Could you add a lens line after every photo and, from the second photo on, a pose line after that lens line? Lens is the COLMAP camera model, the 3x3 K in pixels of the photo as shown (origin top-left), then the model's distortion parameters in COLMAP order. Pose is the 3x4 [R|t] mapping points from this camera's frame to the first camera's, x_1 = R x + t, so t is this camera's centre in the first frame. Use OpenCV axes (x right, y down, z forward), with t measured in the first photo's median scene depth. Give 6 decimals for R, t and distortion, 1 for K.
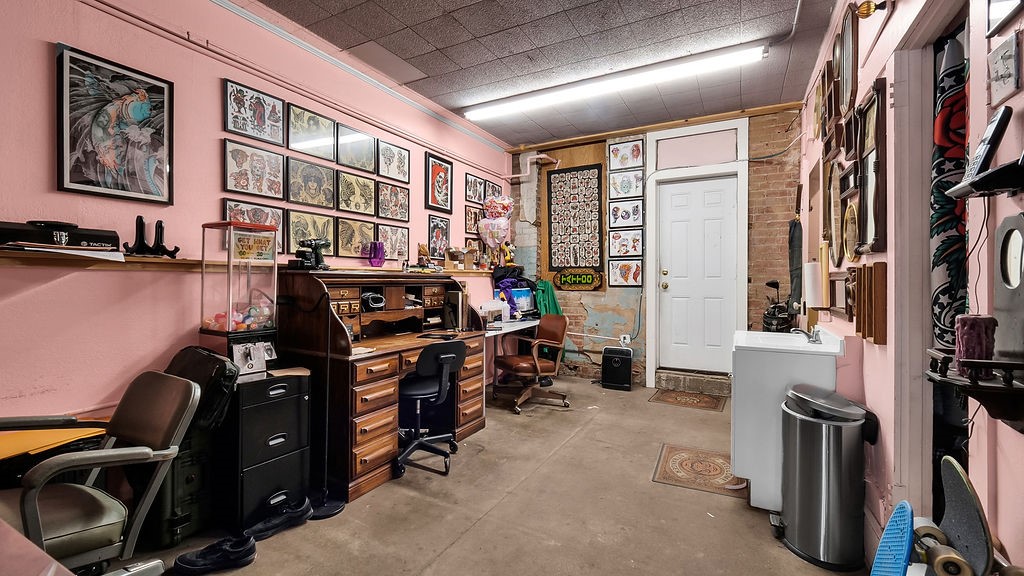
lens RADIAL K [[421.3, 0, 512.9], [0, 421.3, 281.8], [0, 0, 1]] dist [0.000003, 0.000011]
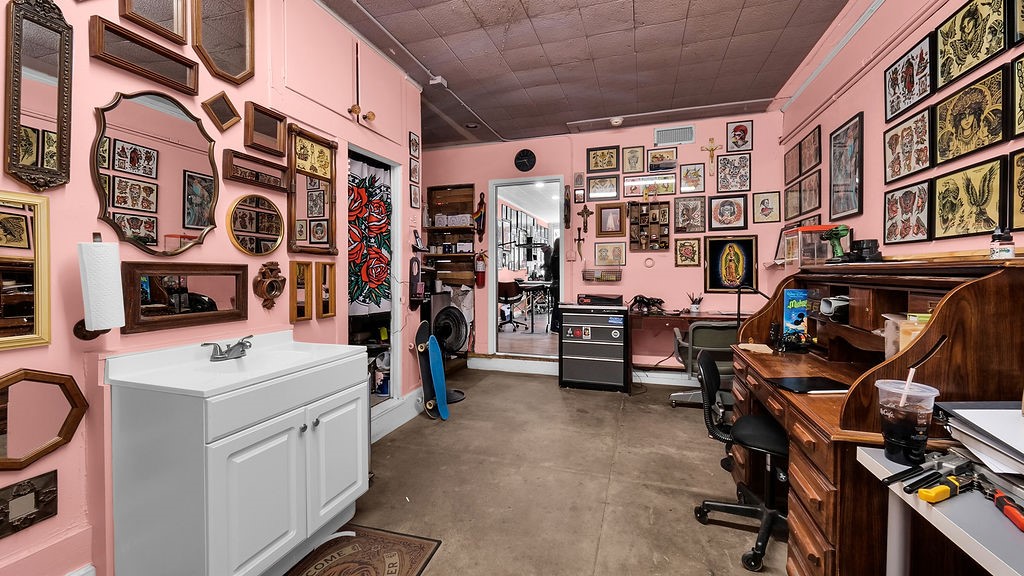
lens RADIAL K [[421.3, 0, 511.3], [0, 421.3, 279.0], [0, 0, 1]] dist [0.000003, 0.000011]
pose [[-0.984586, -0.000579, -0.174898, 0.364197], [-0.002325, 0.999949, 0.009778, -0.006074], [0.174884, 0.010034, -0.984538, 1.886552]]
